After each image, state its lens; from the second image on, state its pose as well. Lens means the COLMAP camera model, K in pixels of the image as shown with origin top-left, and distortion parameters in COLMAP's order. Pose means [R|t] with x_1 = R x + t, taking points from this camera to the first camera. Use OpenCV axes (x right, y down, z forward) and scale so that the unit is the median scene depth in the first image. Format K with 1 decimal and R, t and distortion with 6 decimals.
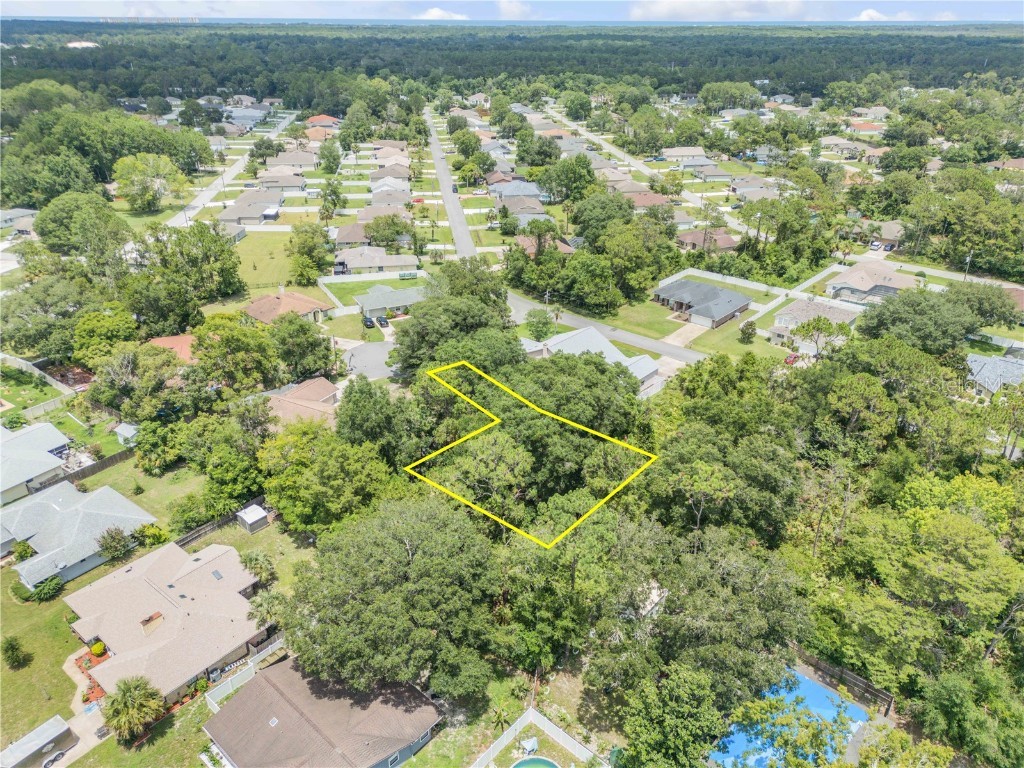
lens RADIAL K [[722.6, 0, 511.4], [0, 722.6, 389.5], [0, 0, 1]] dist [0.054884, -0.044671]
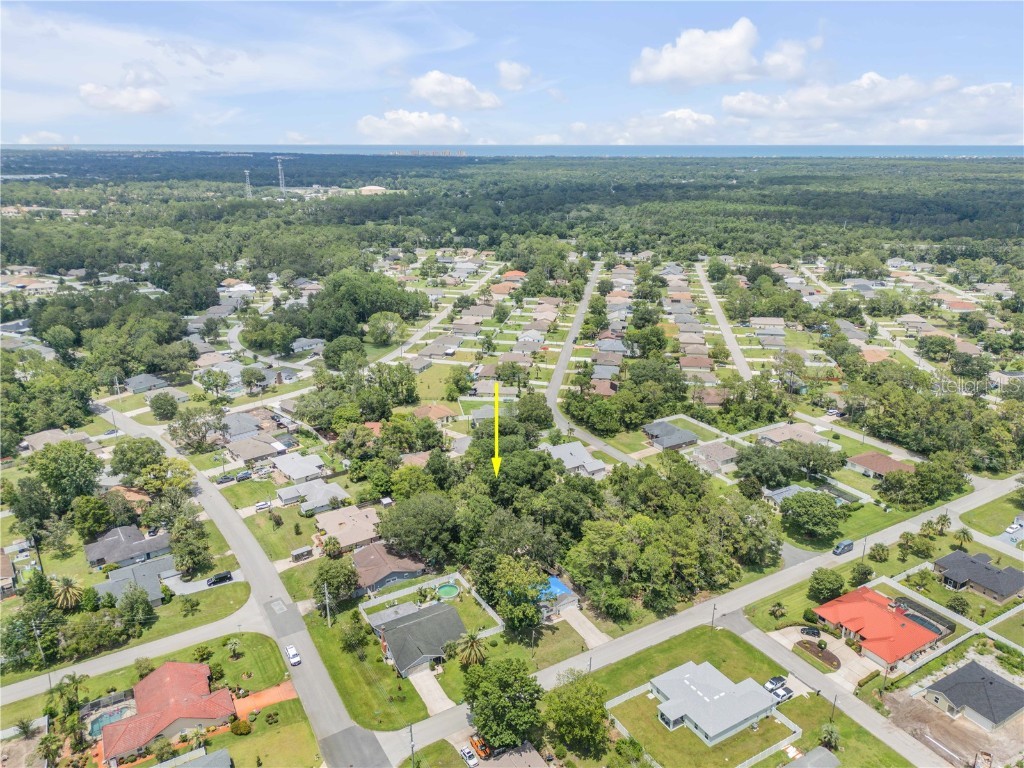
lens RADIAL K [[722.6, 0, 514.2], [0, 722.6, 380.8], [0, 0, 1]] dist [0.054884, -0.044671]
pose [[0.953847, 0.092902, -0.285561, 0.454339], [-0.135882, 0.981545, -0.134553, 0.031375], [0.267791, 0.167146, 0.948868, -0.801092]]
